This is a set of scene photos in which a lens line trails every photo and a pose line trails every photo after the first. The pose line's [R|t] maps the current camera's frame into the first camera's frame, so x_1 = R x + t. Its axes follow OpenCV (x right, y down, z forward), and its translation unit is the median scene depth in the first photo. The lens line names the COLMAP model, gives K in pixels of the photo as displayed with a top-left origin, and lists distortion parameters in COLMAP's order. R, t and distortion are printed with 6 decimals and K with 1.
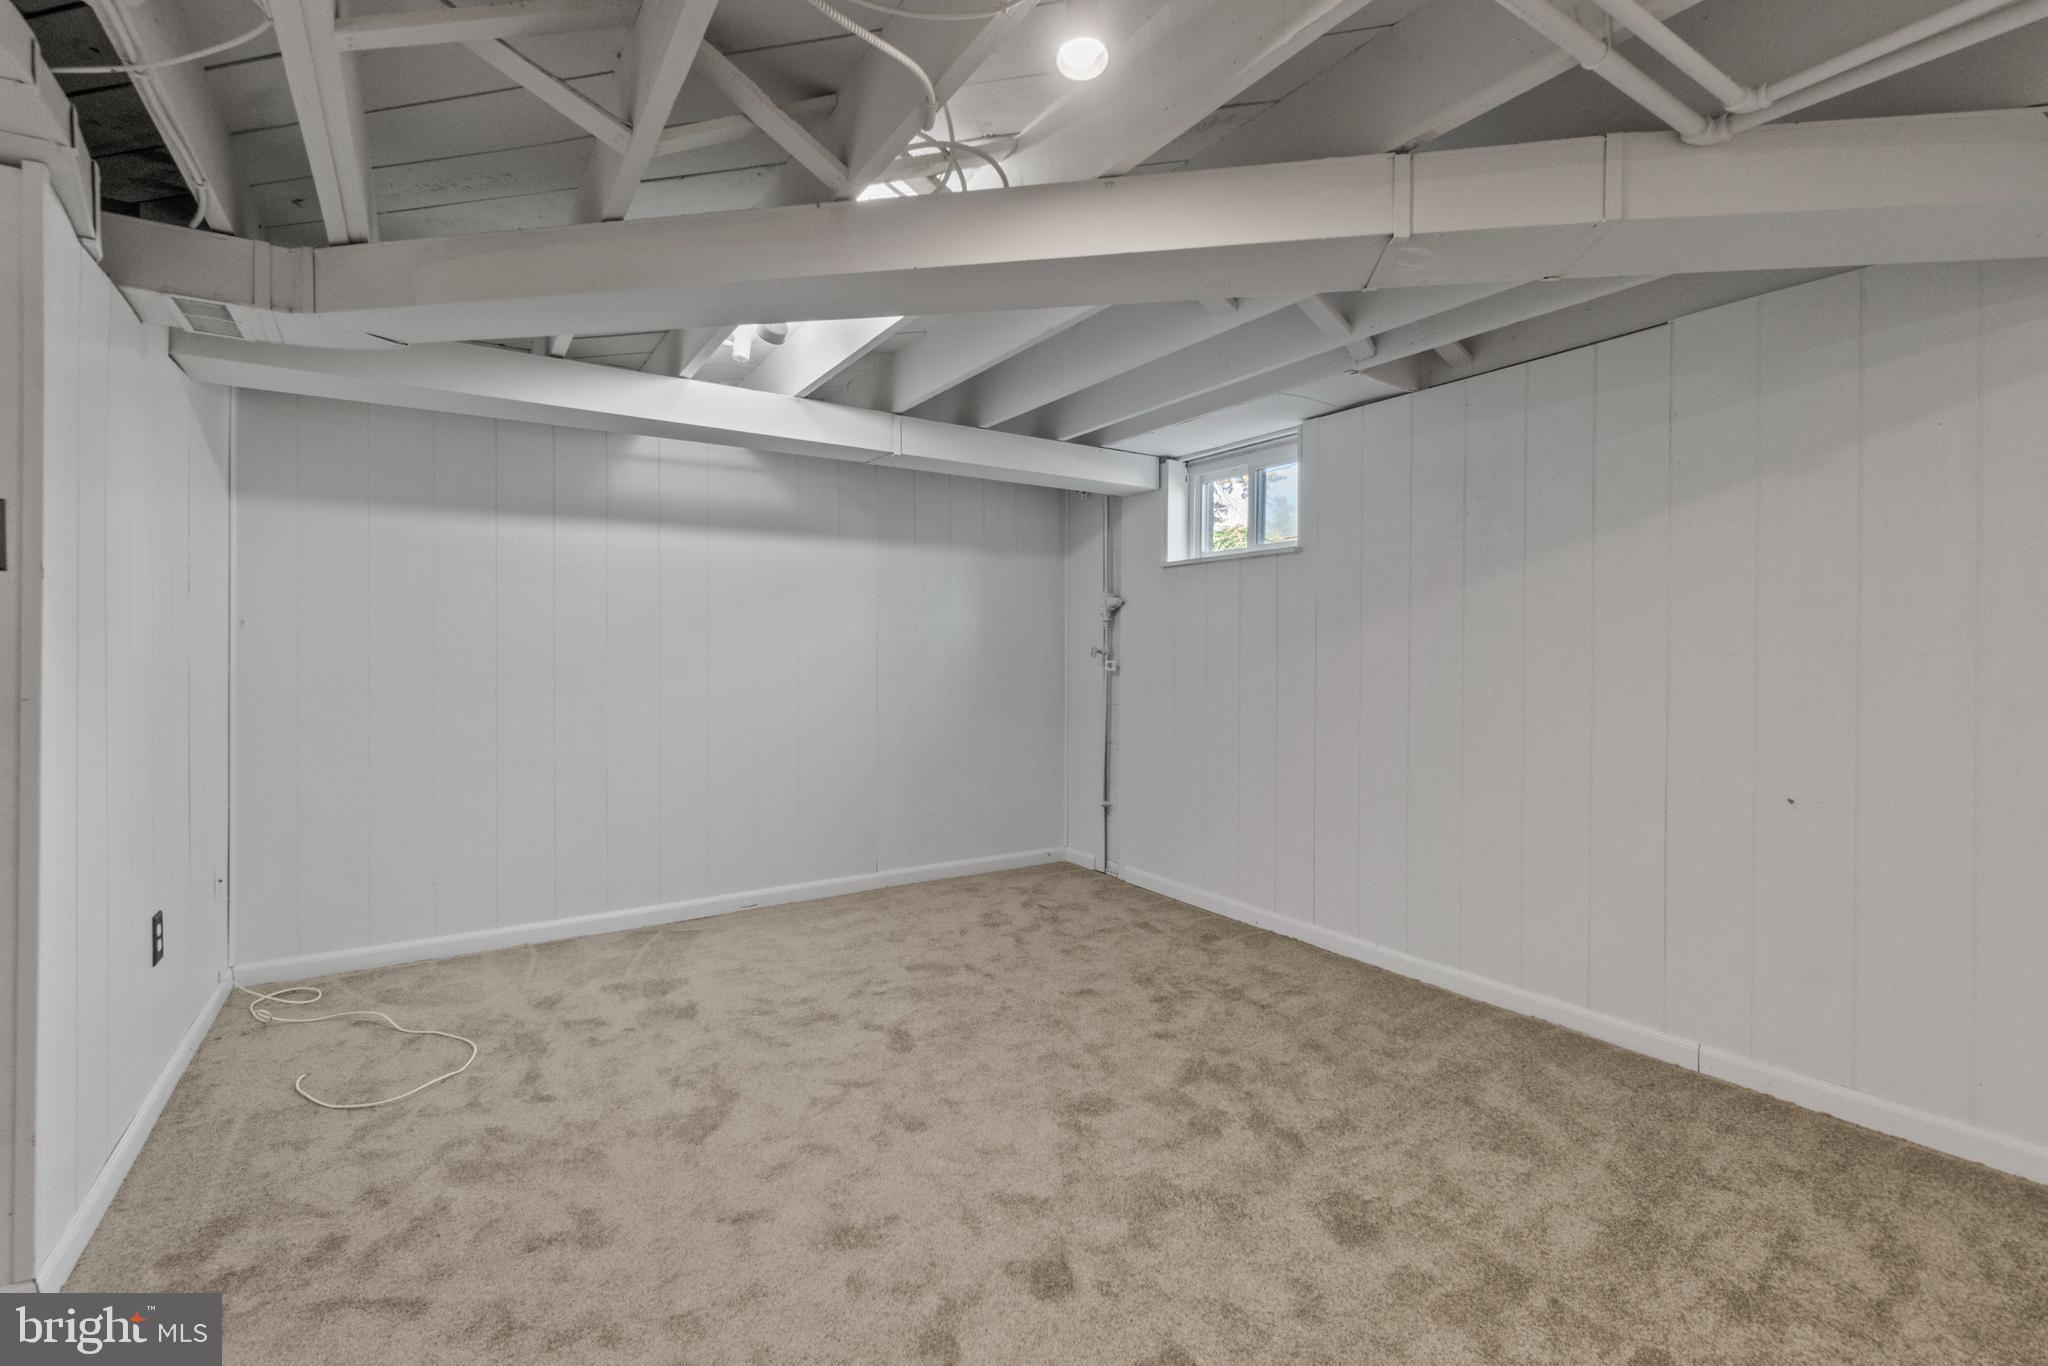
lens RADIAL K [[881.1, 0, 1011.9], [0, 881.1, 667.3], [0, 0, 1]] dist [-0.007208, -0.000255]
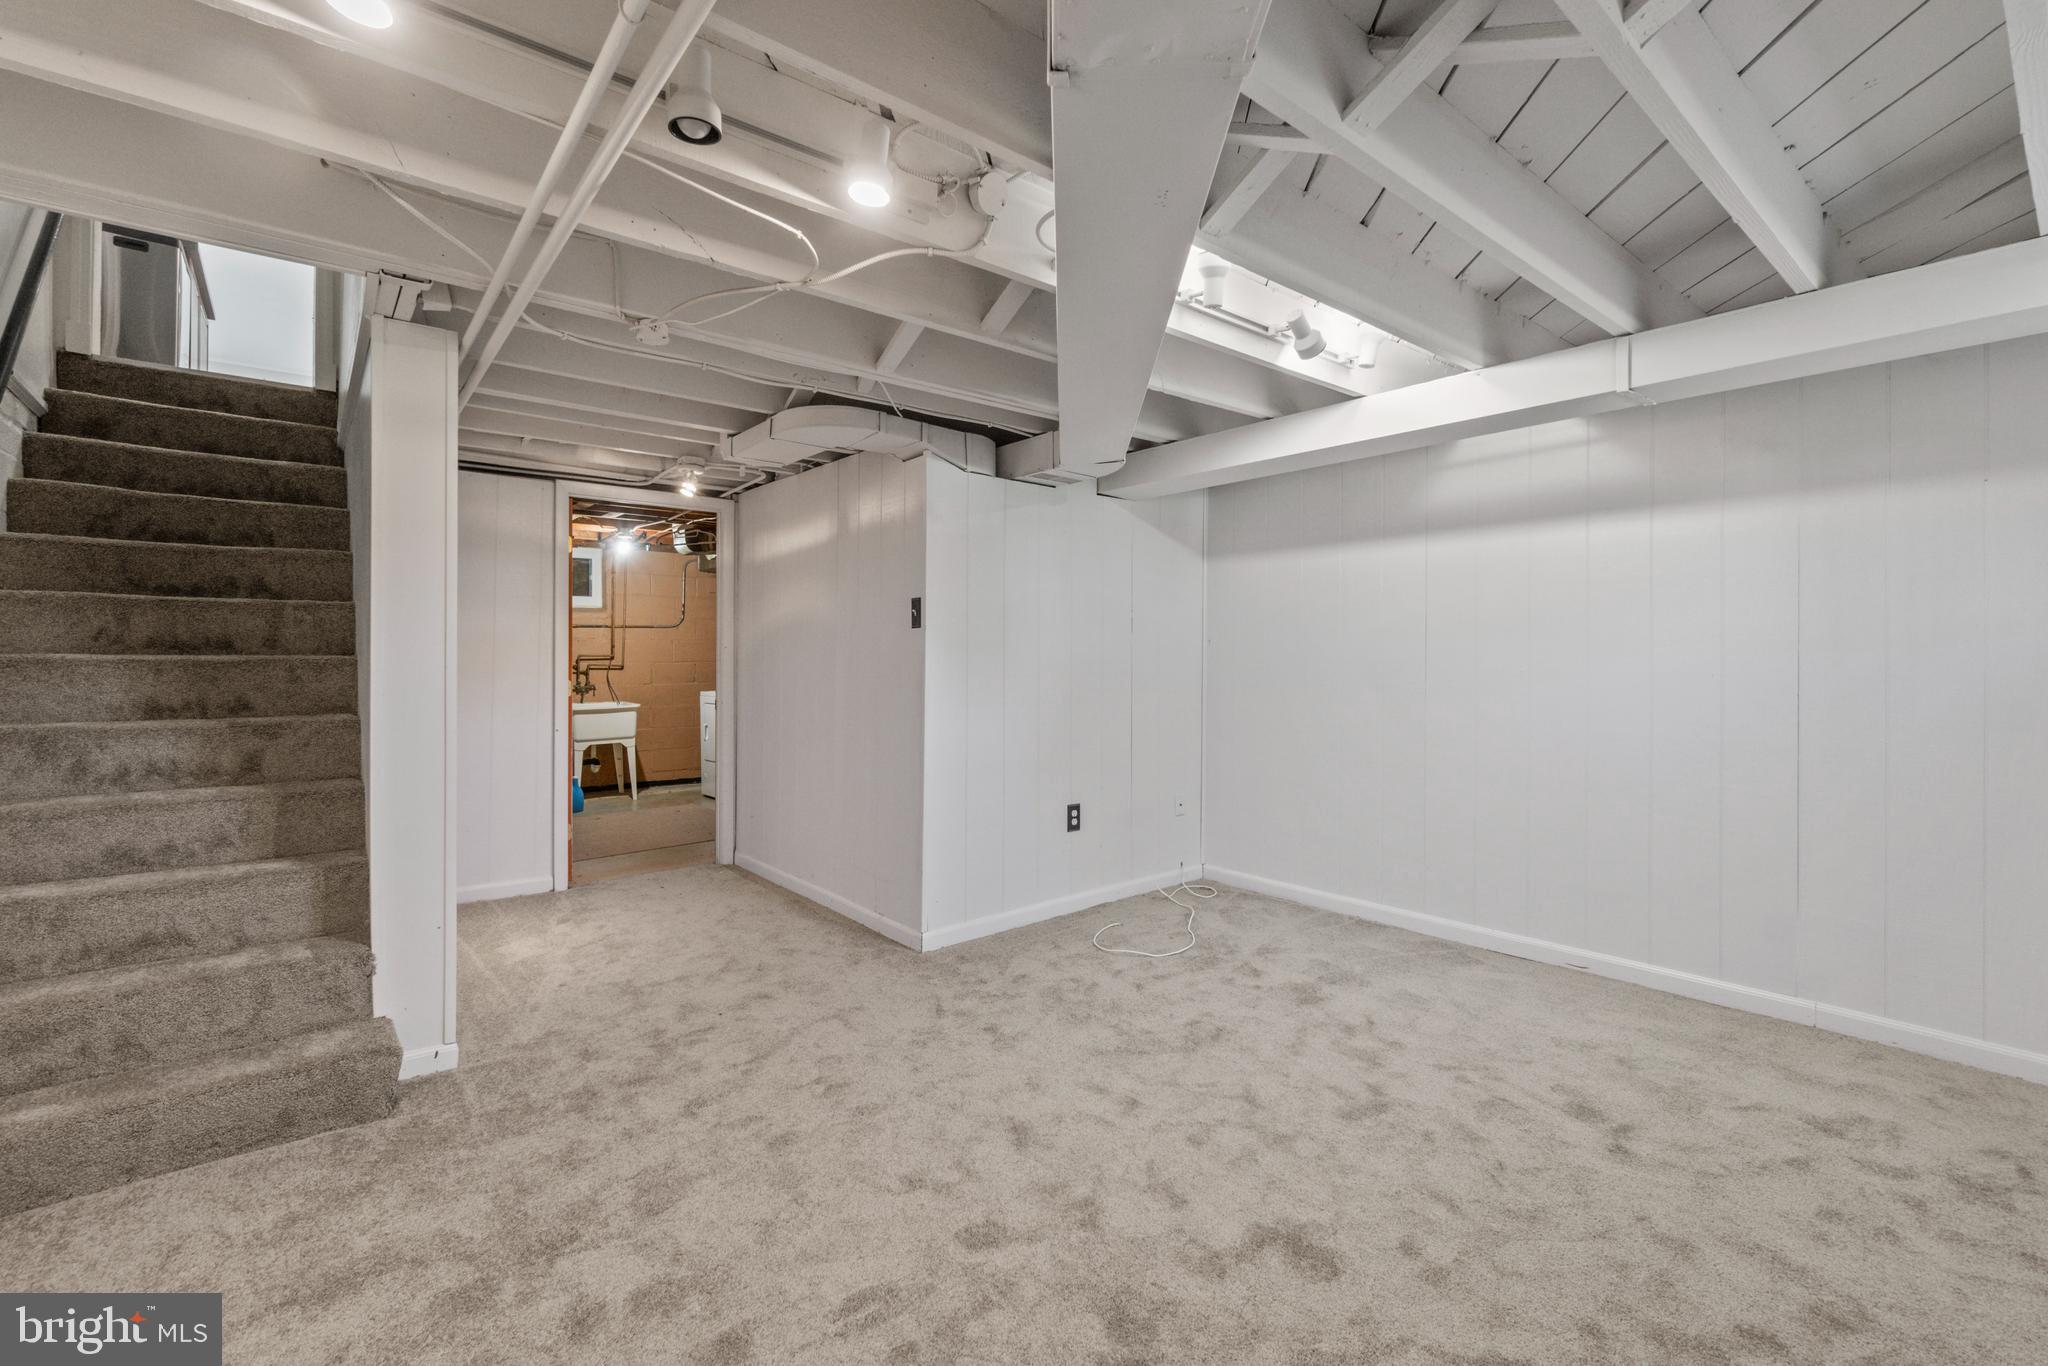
lens RADIAL K [[881.1, 0, 1016.0], [0, 881.1, 673.2], [0, 0, 1]] dist [-0.007208, -0.000255]
pose [[0.111687, 0.018763, -0.993566, 0.637656], [-0.016476, 0.999719, 0.017027, -0.016528], [0.993607, 0.014468, 0.111965, 0.512994]]
